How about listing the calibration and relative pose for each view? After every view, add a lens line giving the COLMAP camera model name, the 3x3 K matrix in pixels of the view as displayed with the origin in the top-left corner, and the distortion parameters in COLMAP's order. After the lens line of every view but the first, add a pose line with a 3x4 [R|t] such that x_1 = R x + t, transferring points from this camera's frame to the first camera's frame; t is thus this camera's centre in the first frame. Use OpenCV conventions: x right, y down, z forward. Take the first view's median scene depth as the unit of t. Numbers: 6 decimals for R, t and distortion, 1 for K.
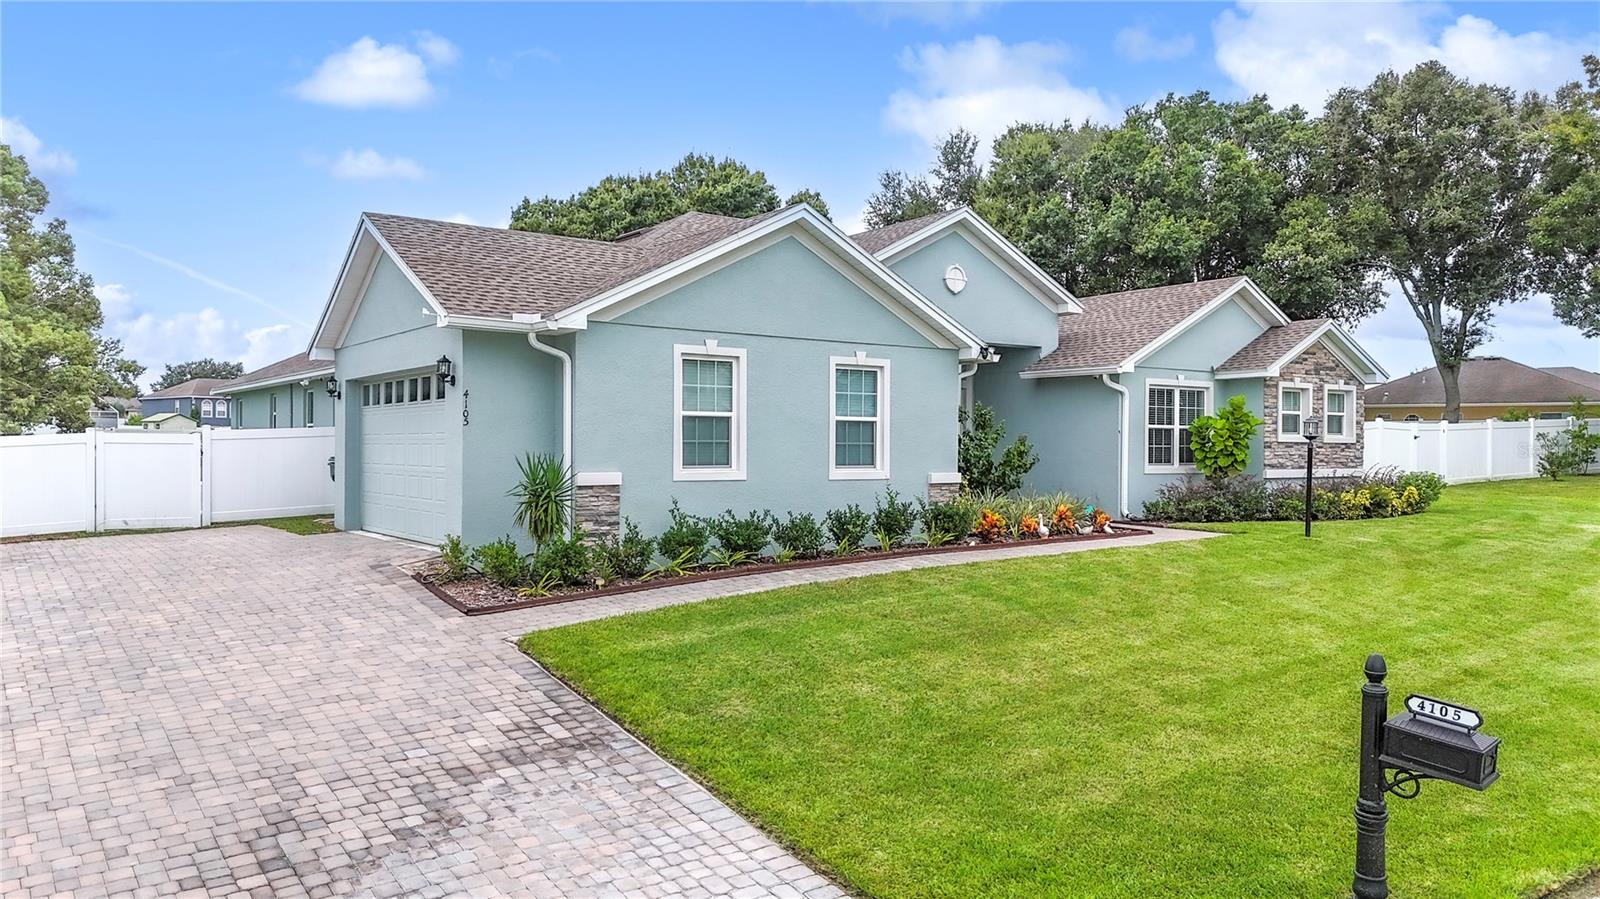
lens RADIAL K [[1156.1, 0, 799.3], [0, 1156.1, 453.8], [0, 0, 1]] dist [0.032588, -0.016520]
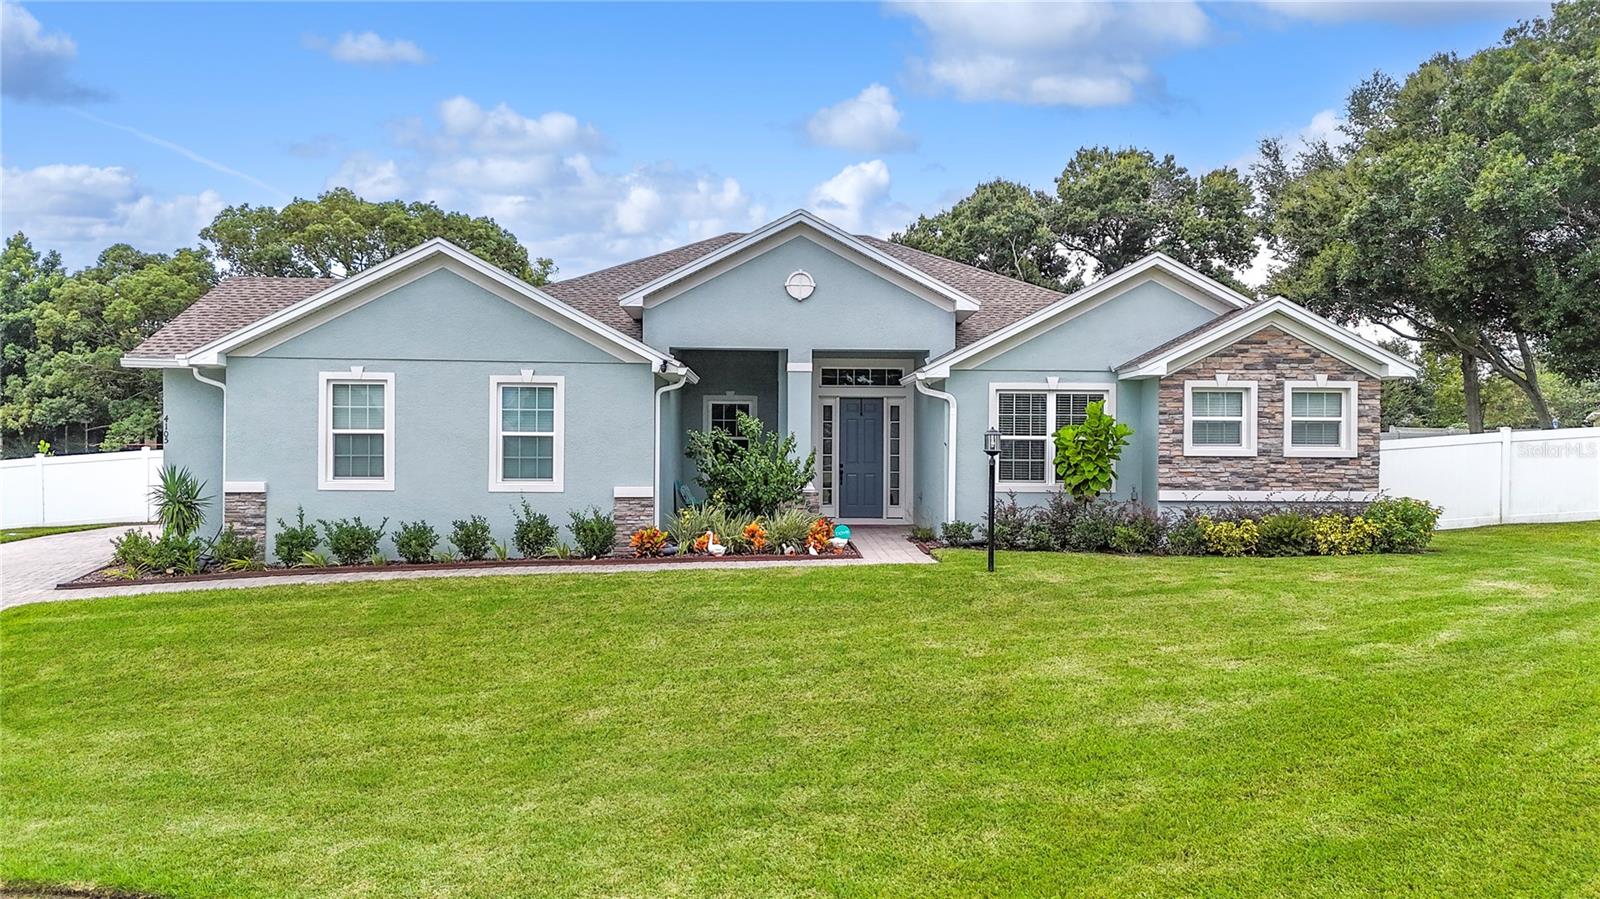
lens RADIAL K [[1156.1, 0, 799.3], [0, 1156.1, 444.0], [0, 0, 1]] dist [0.032588, -0.016520]
pose [[0.846965, -0.006683, -0.531607, 0.636107], [-0.004836, 0.999783, -0.020274, -0.000772], [0.531627, 0.019742, 0.846748, 0.188301]]
